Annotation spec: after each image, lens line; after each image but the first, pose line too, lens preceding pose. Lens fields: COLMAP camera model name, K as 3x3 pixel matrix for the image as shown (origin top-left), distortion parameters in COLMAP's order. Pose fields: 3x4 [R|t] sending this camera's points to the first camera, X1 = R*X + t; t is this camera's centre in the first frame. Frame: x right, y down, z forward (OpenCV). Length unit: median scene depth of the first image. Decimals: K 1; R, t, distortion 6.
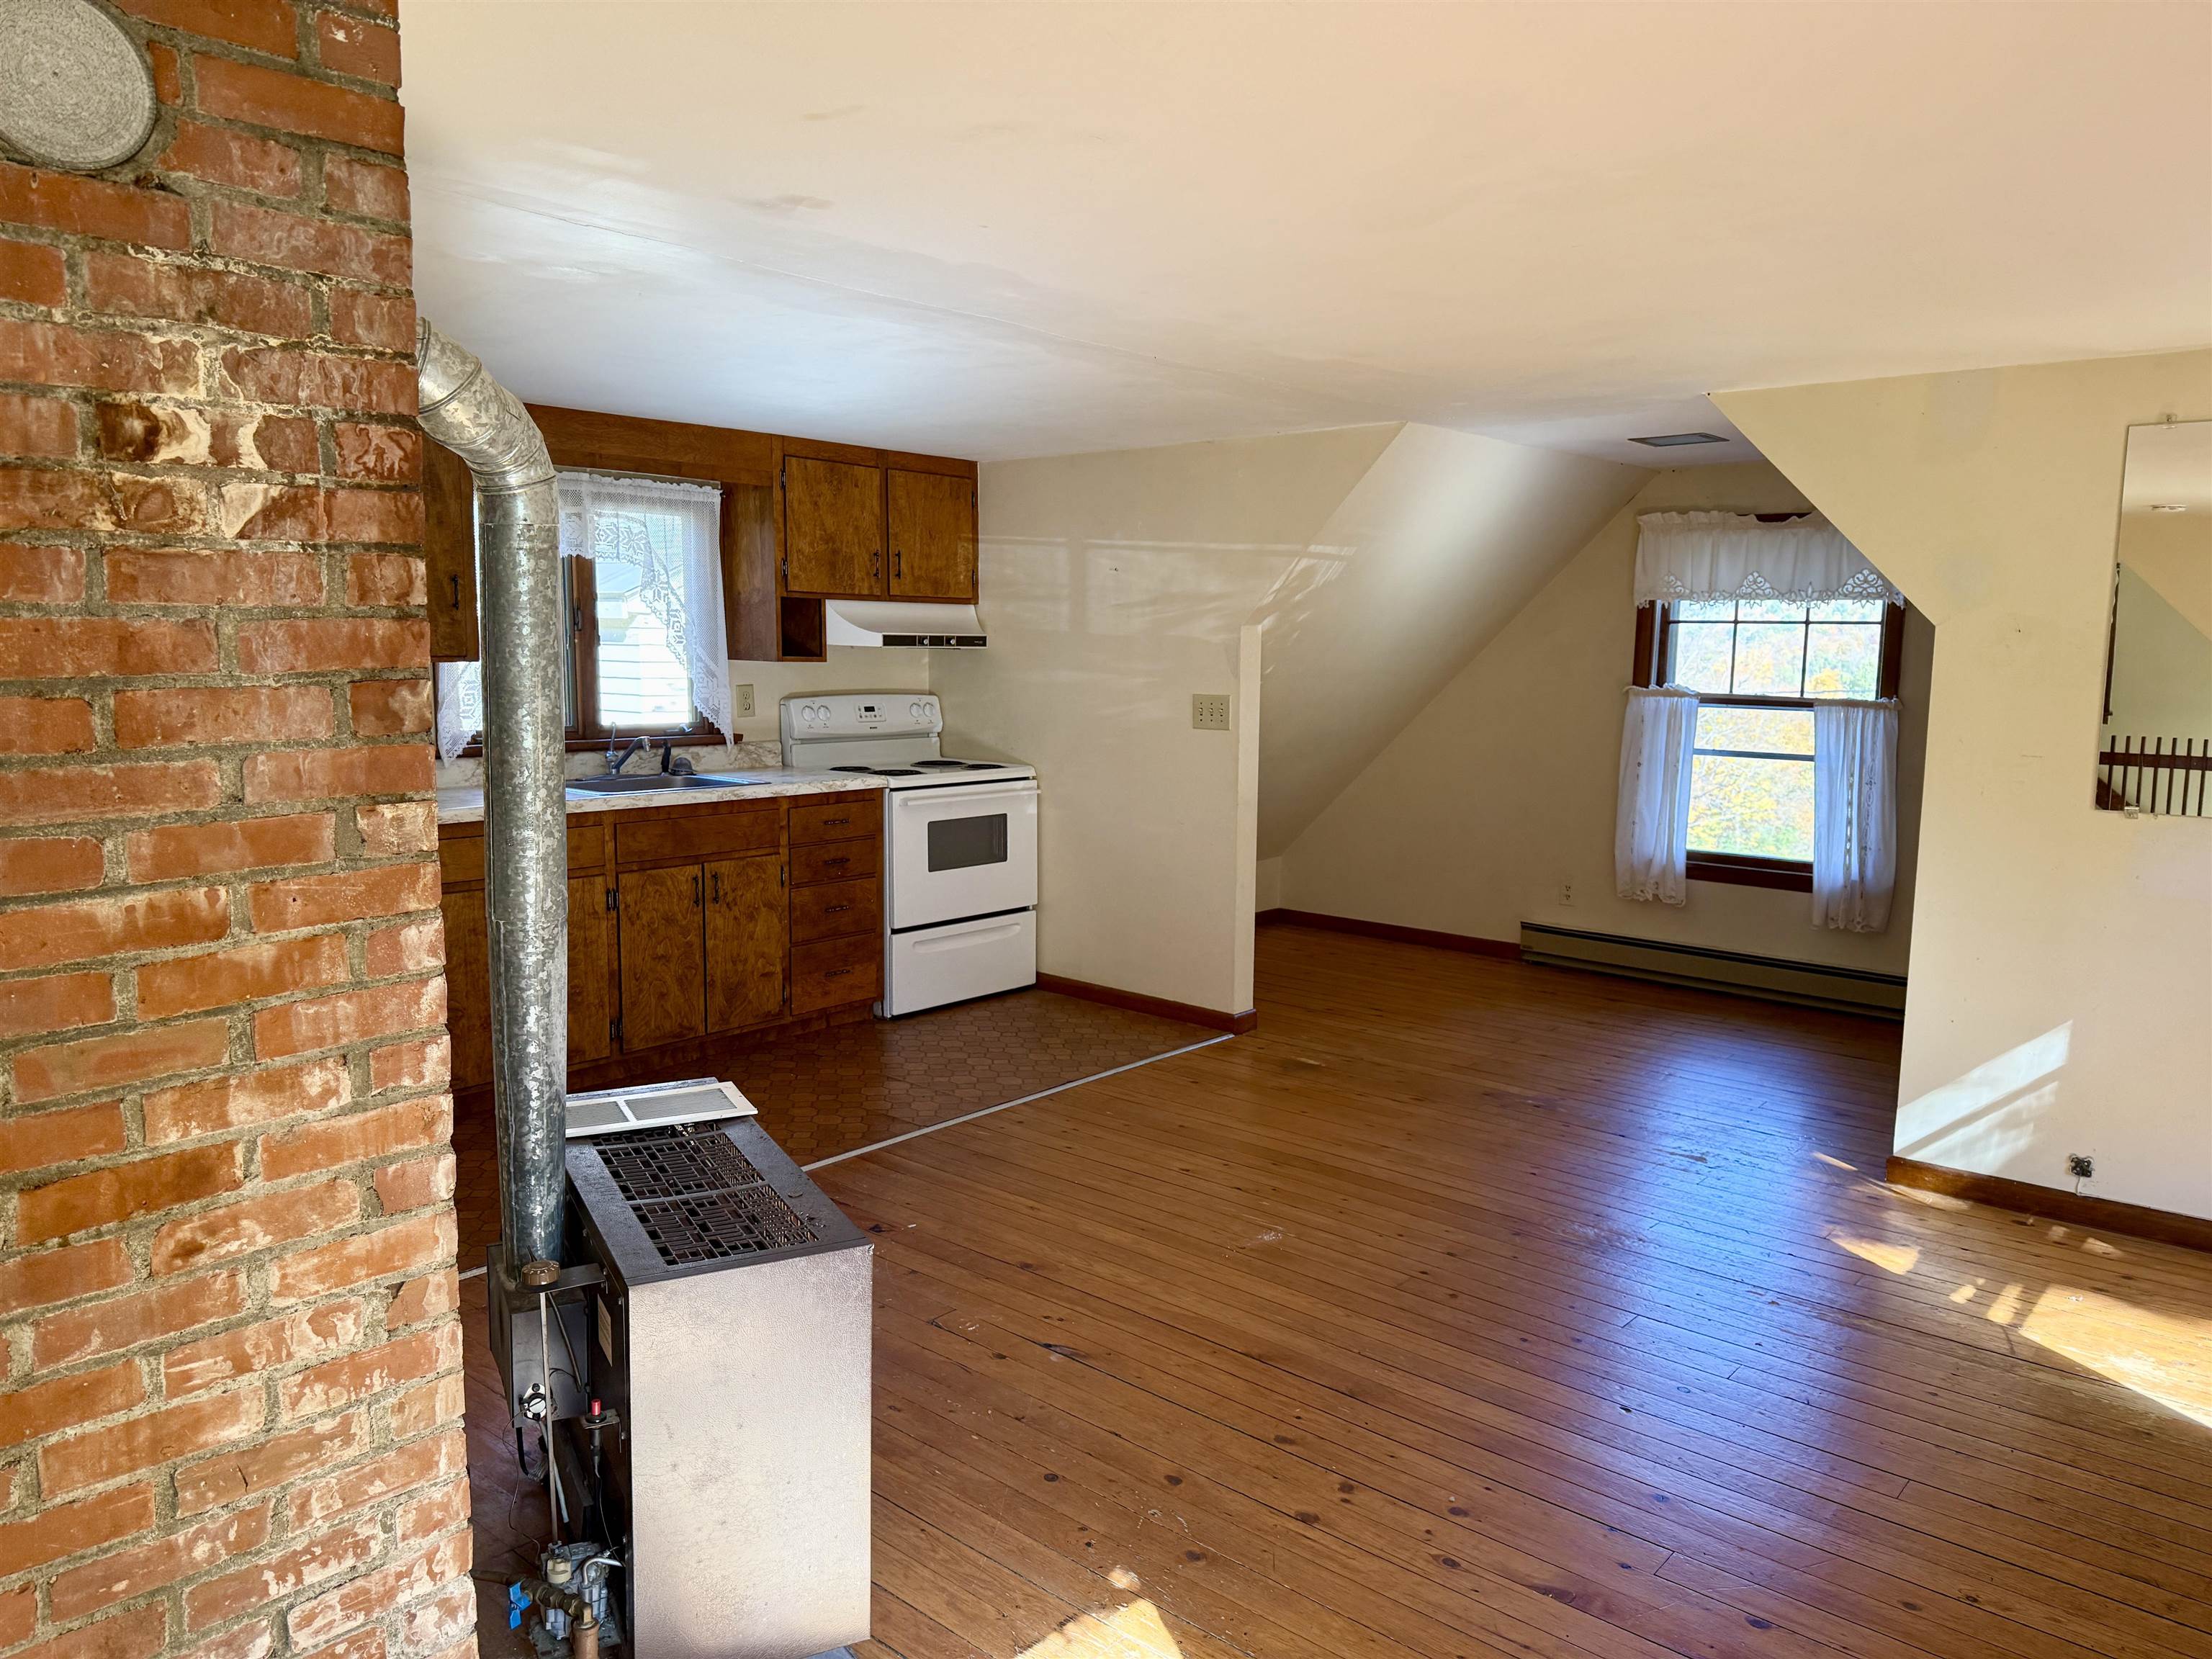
lens RADIAL K [[1546.1, 0, 1106.0], [0, 1546.1, 829.5], [0, 0, 1]] dist [-0.002562, -0.002924]
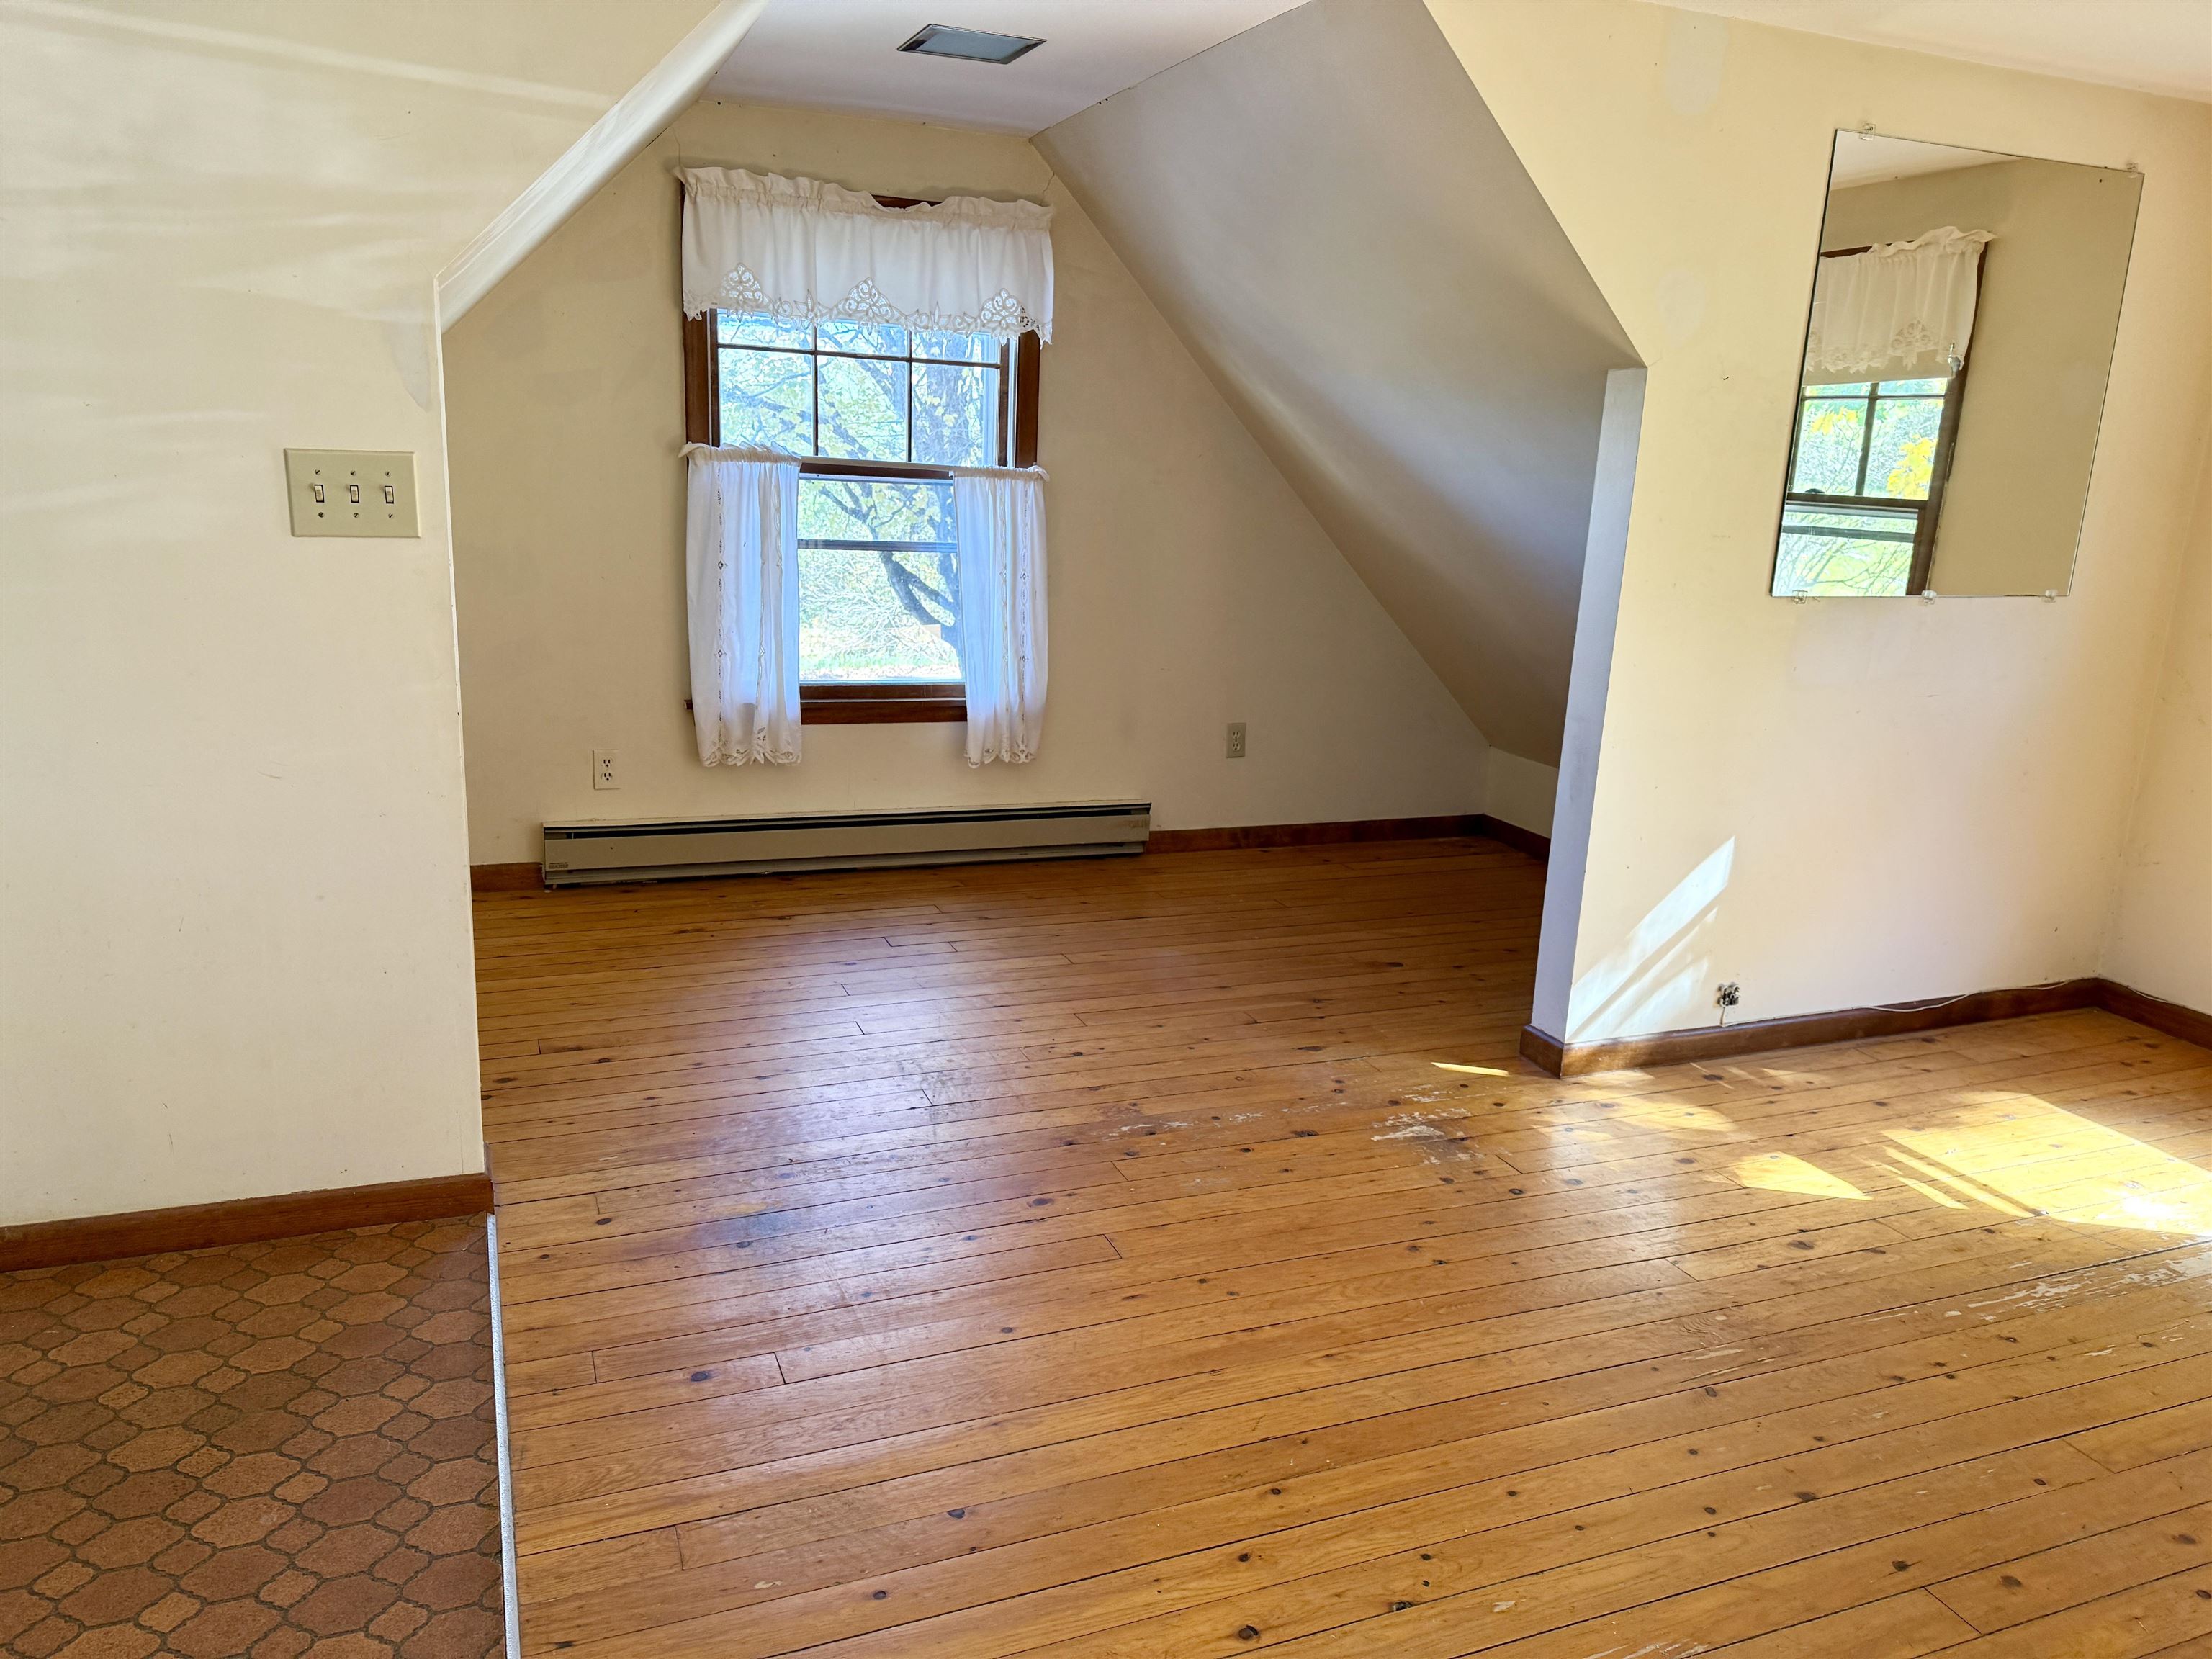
lens RADIAL K [[1526.8, 0, 1151.8], [0, 1526.8, 845.6], [0, 0, 1]] dist [0.017411, -0.003459]
pose [[0.453245, -0.213029, 0.865556, -0.197609], [0.070223, 0.976538, 0.203572, -0.052631], [-0.888615, -0.031486, 0.457571, 0.612183]]
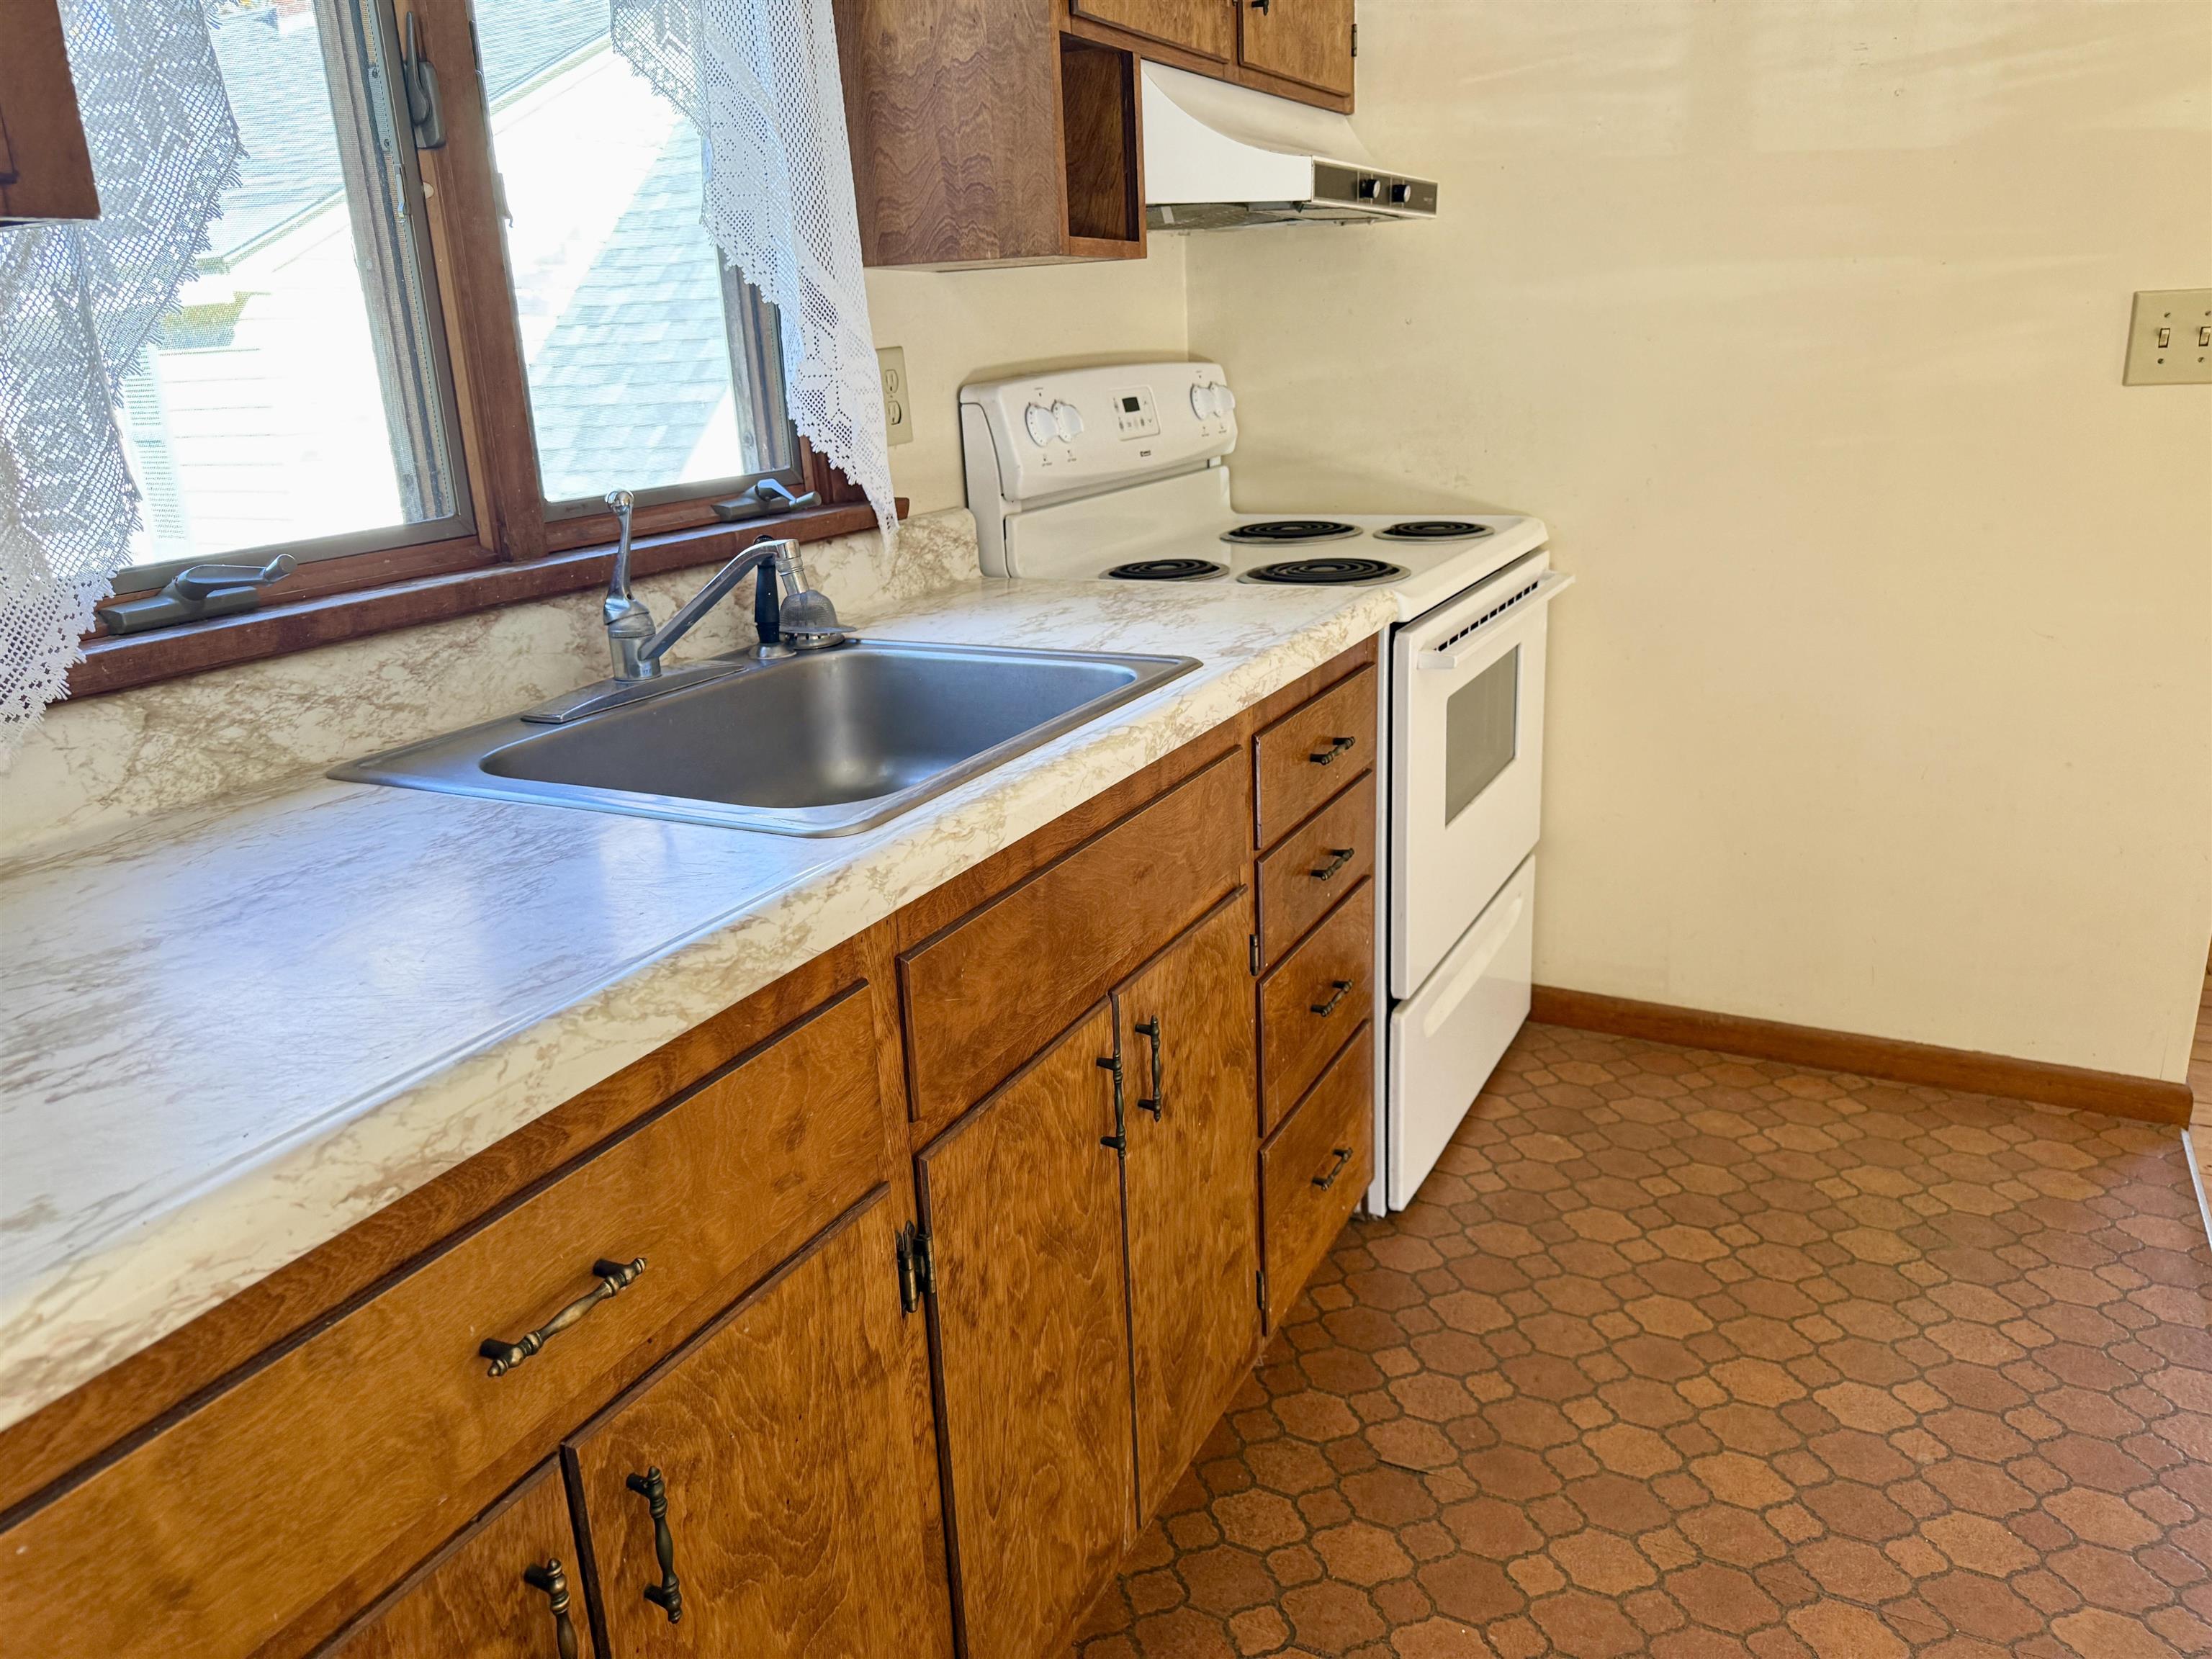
lens RADIAL K [[1592.1, 0, 1076.6], [0, 1592.1, 817.2], [0, 0, 1]] dist [-0.000436, -0.008188]
pose [[0.973028, -0.118693, 0.197809, -0.280741], [0.084117, 0.980994, 0.174859, -0.051163], [-0.214804, -0.153503, 0.964519, 0.650731]]
